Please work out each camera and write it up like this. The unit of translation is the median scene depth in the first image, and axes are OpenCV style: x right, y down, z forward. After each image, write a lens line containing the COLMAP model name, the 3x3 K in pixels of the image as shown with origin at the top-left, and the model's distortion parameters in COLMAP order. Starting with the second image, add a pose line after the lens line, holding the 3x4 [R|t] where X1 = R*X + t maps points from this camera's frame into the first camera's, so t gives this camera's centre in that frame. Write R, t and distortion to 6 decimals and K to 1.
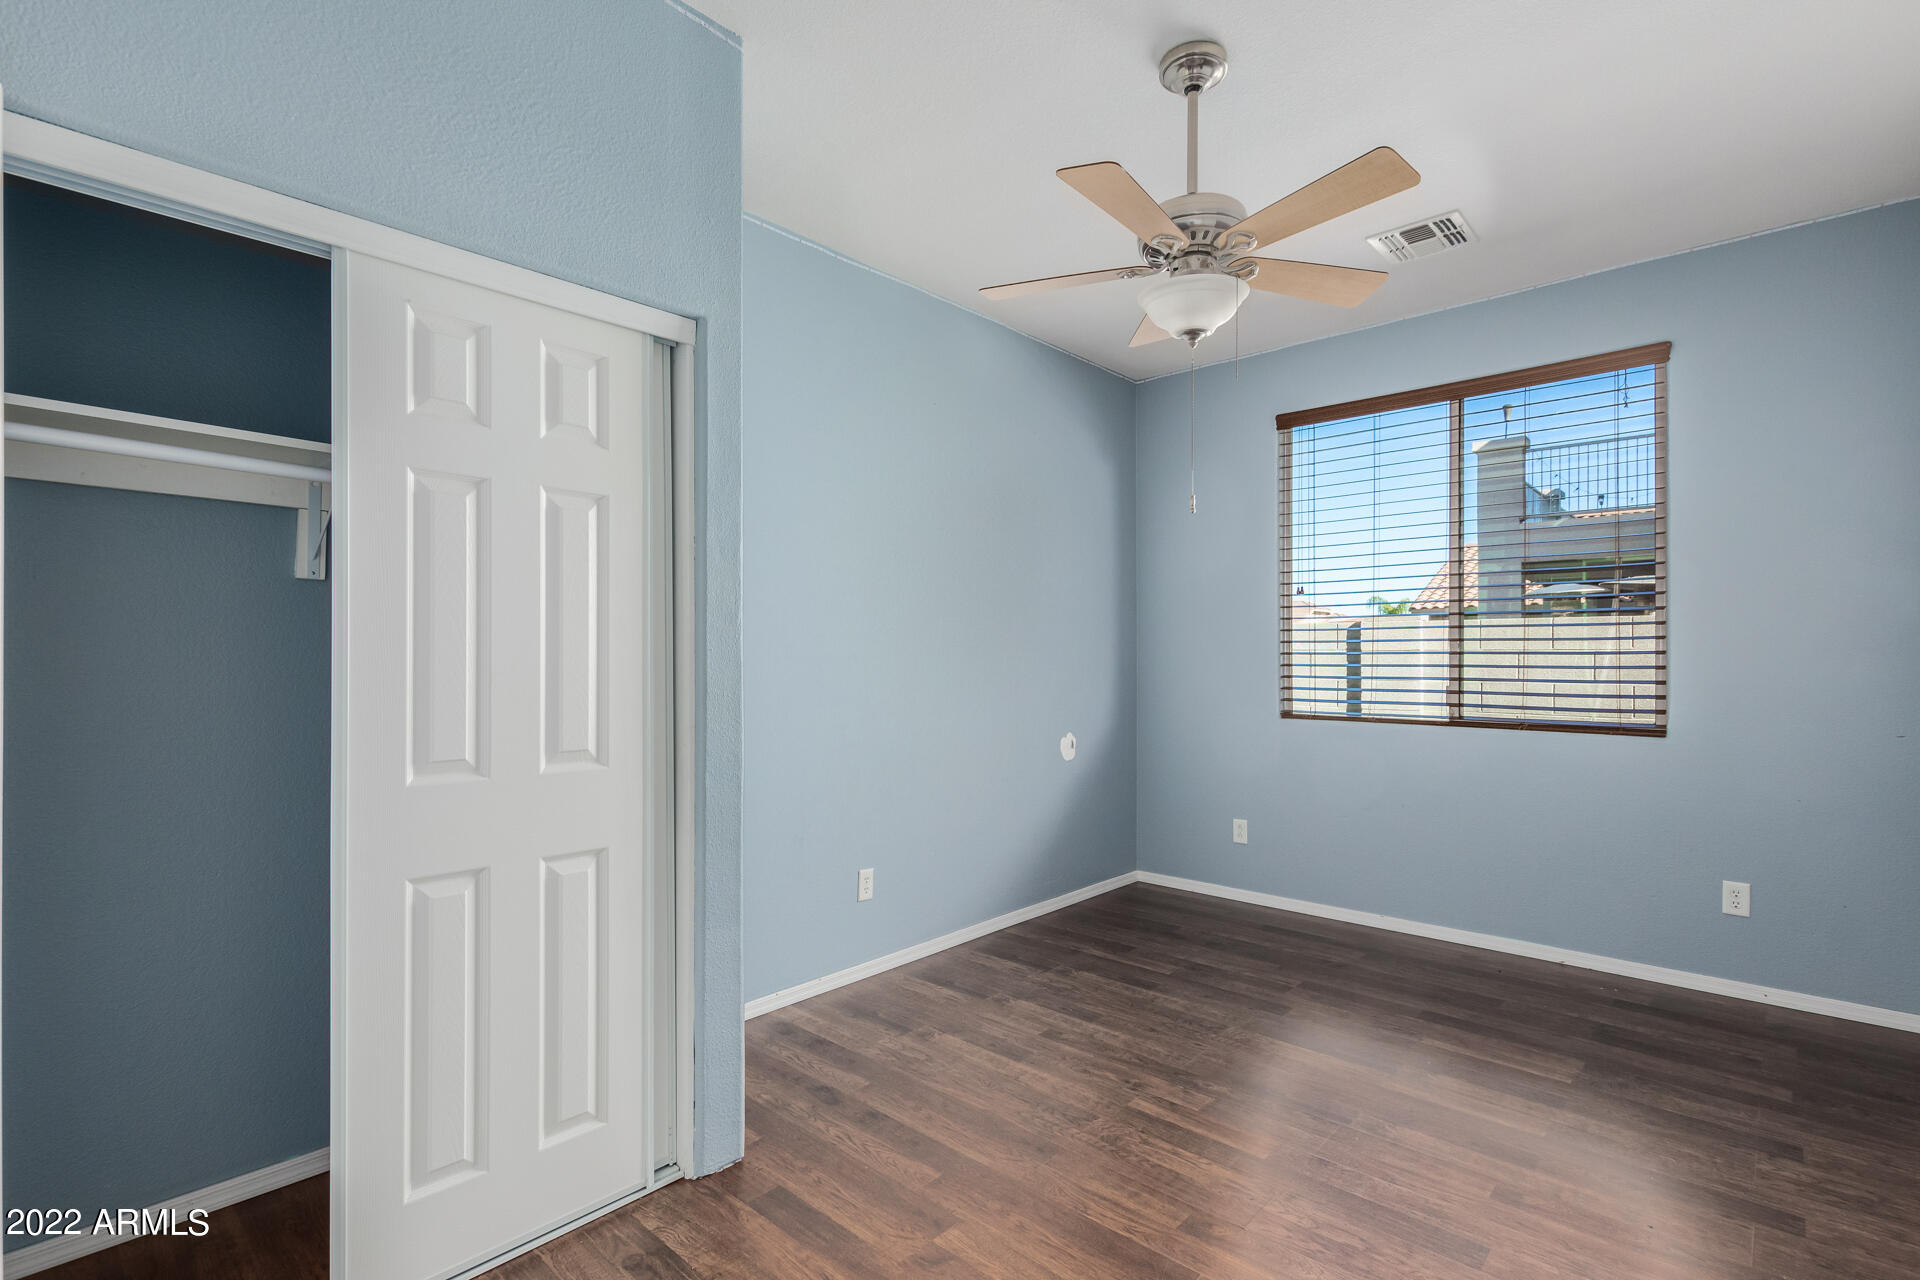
lens RADIAL K [[880.0, 0, 970.0], [0, 880.0, 637.0], [0, 0, 1]] dist [-0.012898, 0.000642]
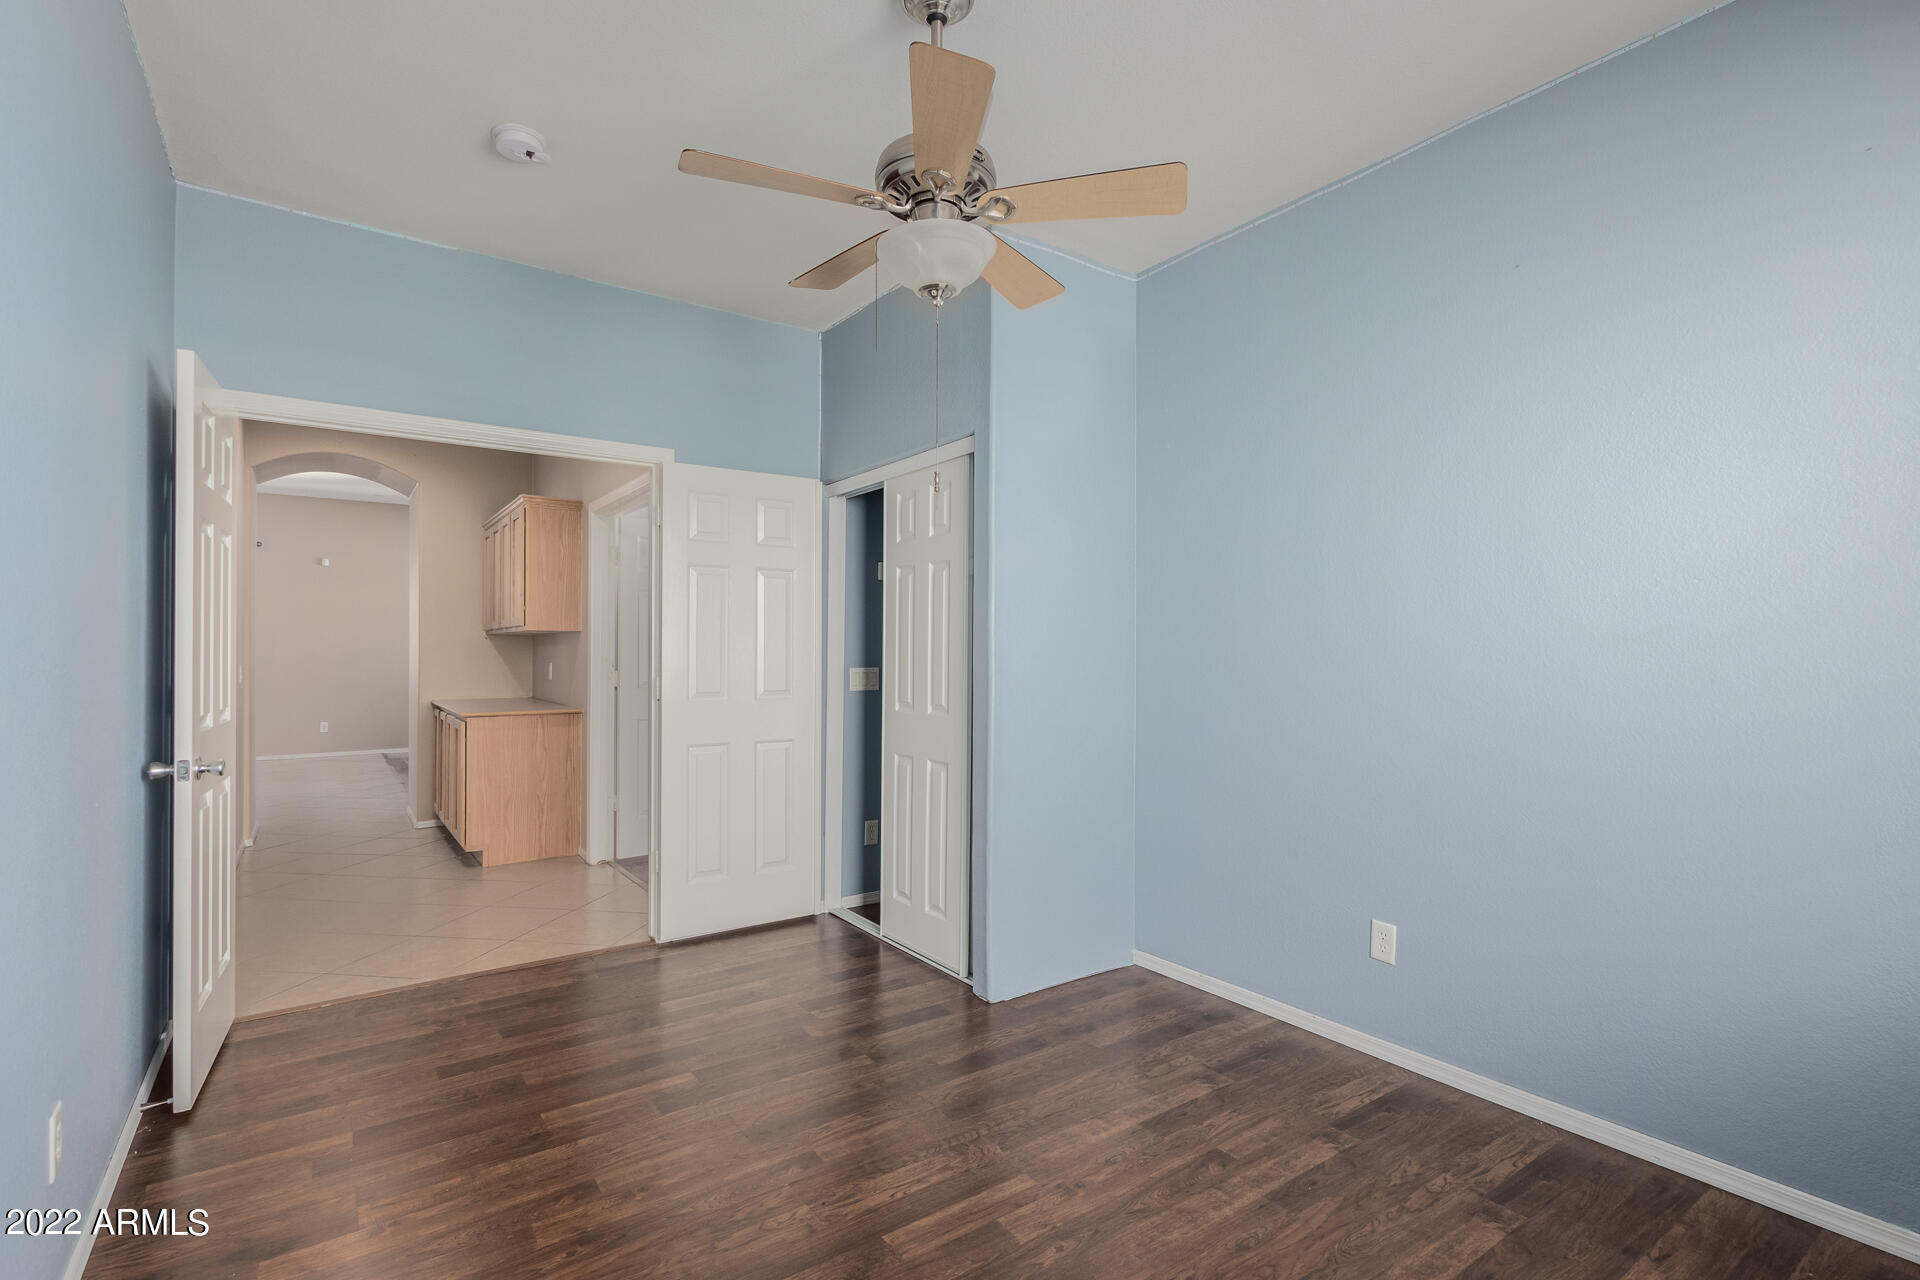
lens RADIAL K [[880.0, 0, 971.8], [0, 880.0, 648.7], [0, 0, 1]] dist [-0.012898, 0.000642]
pose [[-0.191147, 0.003367, -0.981556, 0.883888], [0.017966, 0.999839, -0.000069, 0.009902], [0.981397, -0.017648, -0.191177, 0.954615]]
